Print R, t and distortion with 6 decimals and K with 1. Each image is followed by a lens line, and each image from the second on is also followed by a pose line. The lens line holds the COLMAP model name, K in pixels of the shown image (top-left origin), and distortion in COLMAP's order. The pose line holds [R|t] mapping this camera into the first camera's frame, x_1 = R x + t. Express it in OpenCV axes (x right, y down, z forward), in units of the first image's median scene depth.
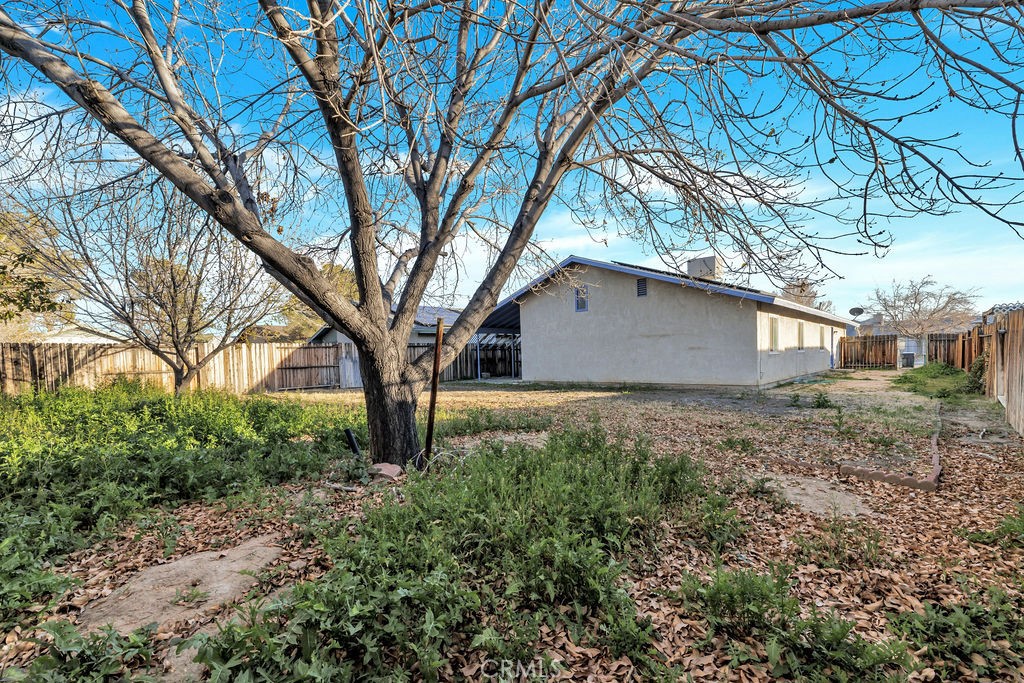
lens RADIAL K [[458.0, 0, 512.9], [0, 458.0, 368.8], [0, 0, 1]] dist [-0.000233, 0.000025]
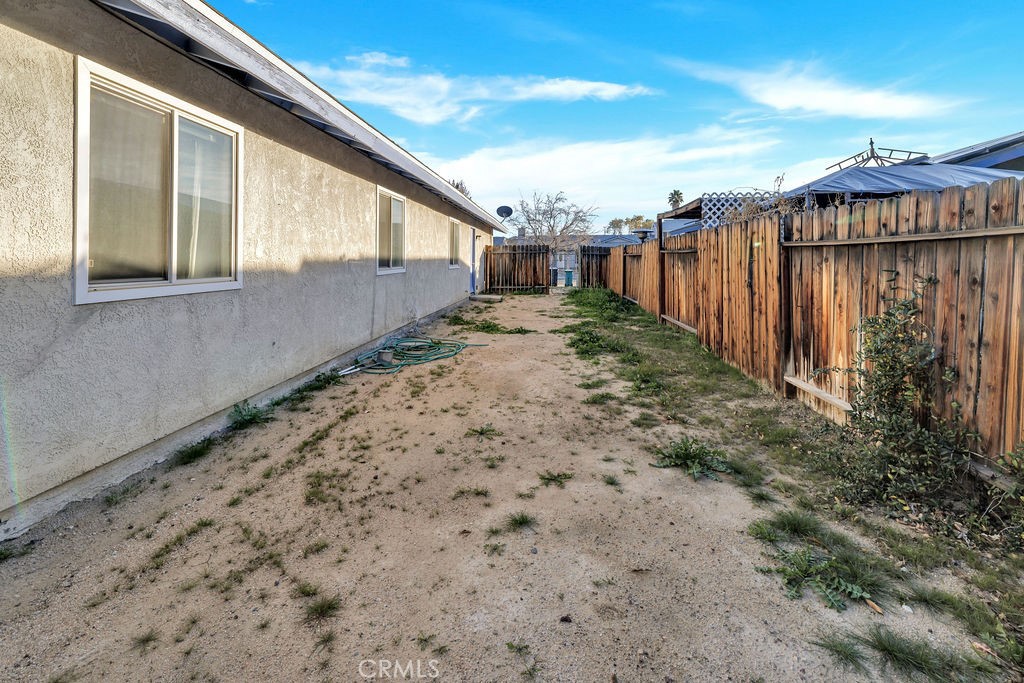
lens RADIAL K [[444.7, 0, 512.9], [0, 444.7, 327.5], [0, 0, 1]] dist [-0.000545, -0.000073]
pose [[0.789265, -0.066581, 0.610432, 0.349412], [-0.003207, 0.993644, 0.112526, -0.023340], [-0.614044, -0.090770, 0.784035, 0.462696]]
